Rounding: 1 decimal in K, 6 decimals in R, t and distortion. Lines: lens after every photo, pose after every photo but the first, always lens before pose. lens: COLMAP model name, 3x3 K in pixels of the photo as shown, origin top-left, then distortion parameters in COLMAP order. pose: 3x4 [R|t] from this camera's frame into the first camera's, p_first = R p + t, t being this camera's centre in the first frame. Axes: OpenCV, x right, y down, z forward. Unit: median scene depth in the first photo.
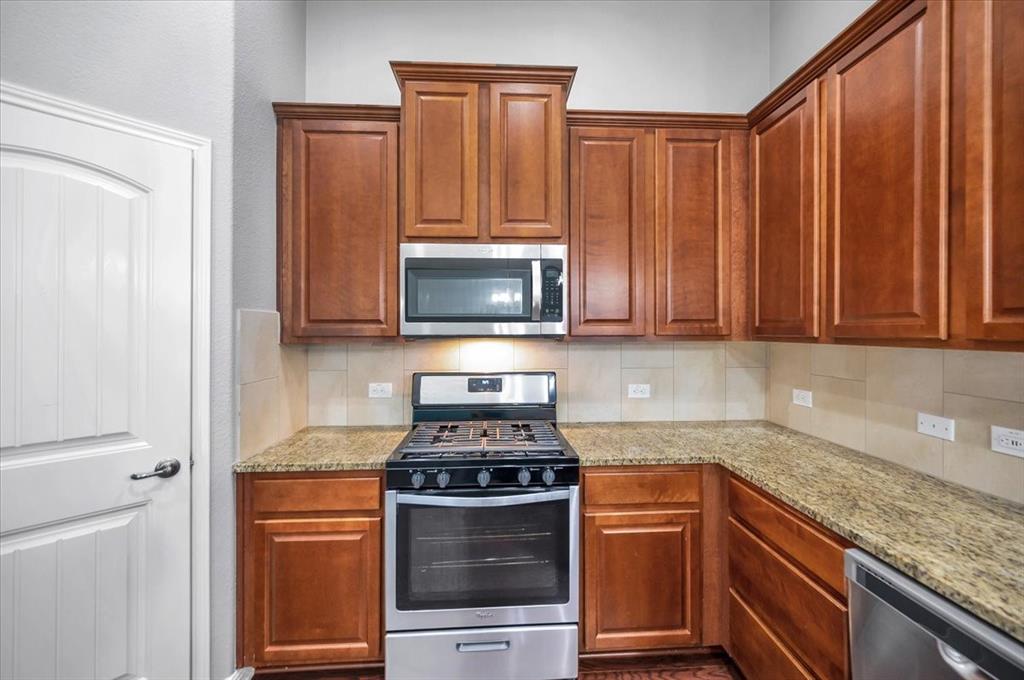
lens RADIAL K [[421.8, 0, 511.0], [0, 421.8, 329.8], [0, 0, 1]] dist [0.002466, -0.000031]
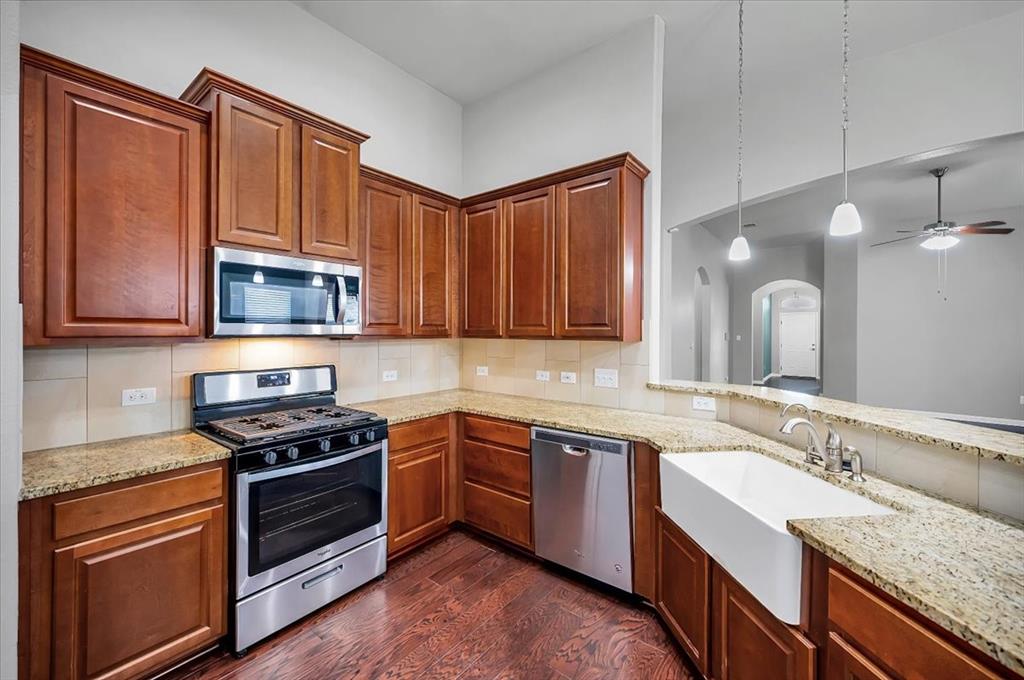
lens RADIAL K [[421.8, 0, 529.3], [0, 421.8, 330.8], [0, 0, 1]] dist [0.002466, -0.000031]
pose [[0.630876, 0.005443, 0.775865, -0.633700], [-0.006047, 0.999980, -0.002098, 0.000213], [-0.775860, -0.003368, 0.630896, -0.278972]]
